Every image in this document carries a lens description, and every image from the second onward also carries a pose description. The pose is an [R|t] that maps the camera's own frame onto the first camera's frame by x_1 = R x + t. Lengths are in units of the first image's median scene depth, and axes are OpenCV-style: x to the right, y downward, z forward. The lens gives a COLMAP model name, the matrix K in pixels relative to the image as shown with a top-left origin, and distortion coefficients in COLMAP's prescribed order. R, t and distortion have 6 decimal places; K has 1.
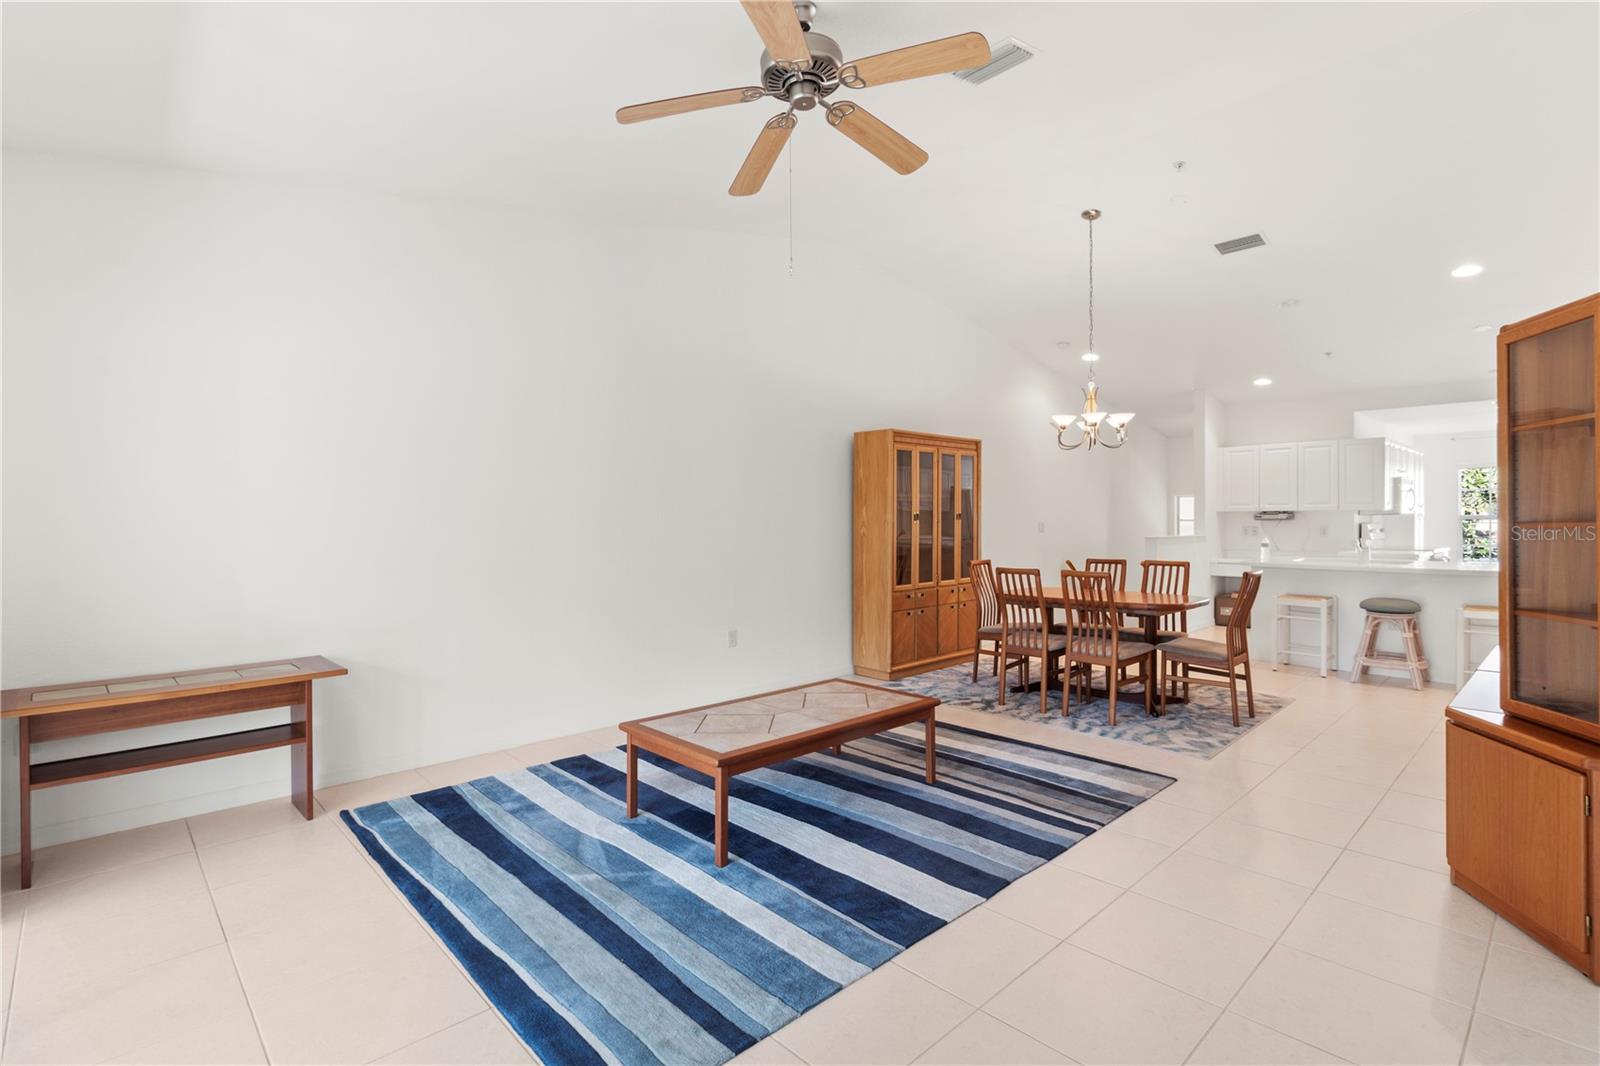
lens RADIAL K [[752.9, 0, 823.9], [0, 752.9, 527.1], [0, 0, 1]] dist [0.000071, -0.000094]
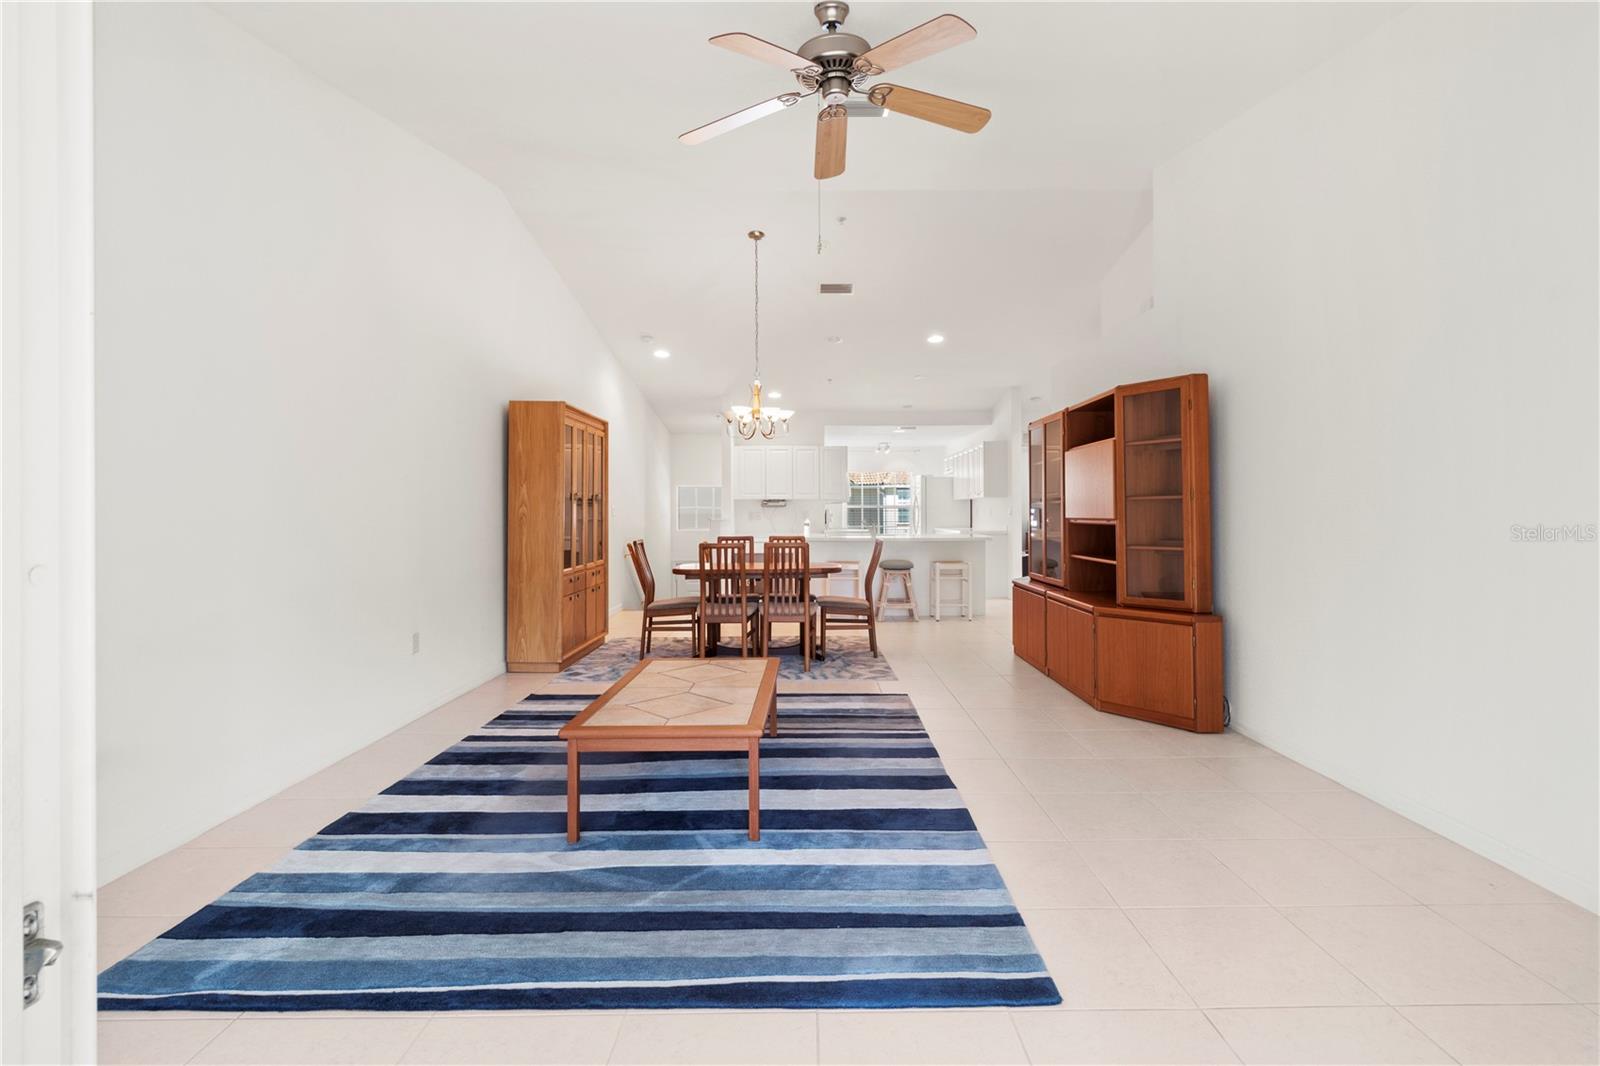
lens RADIAL K [[755.0, 0, 816.1], [0, 755.0, 511.3], [0, 0, 1]] dist [-0.002292, -0.000384]
pose [[0.690141, 0.004937, 0.723659, -0.368901], [0.005393, 0.999914, -0.011965, 0.018880], [-0.723655, 0.012161, 0.690054, 0.127230]]
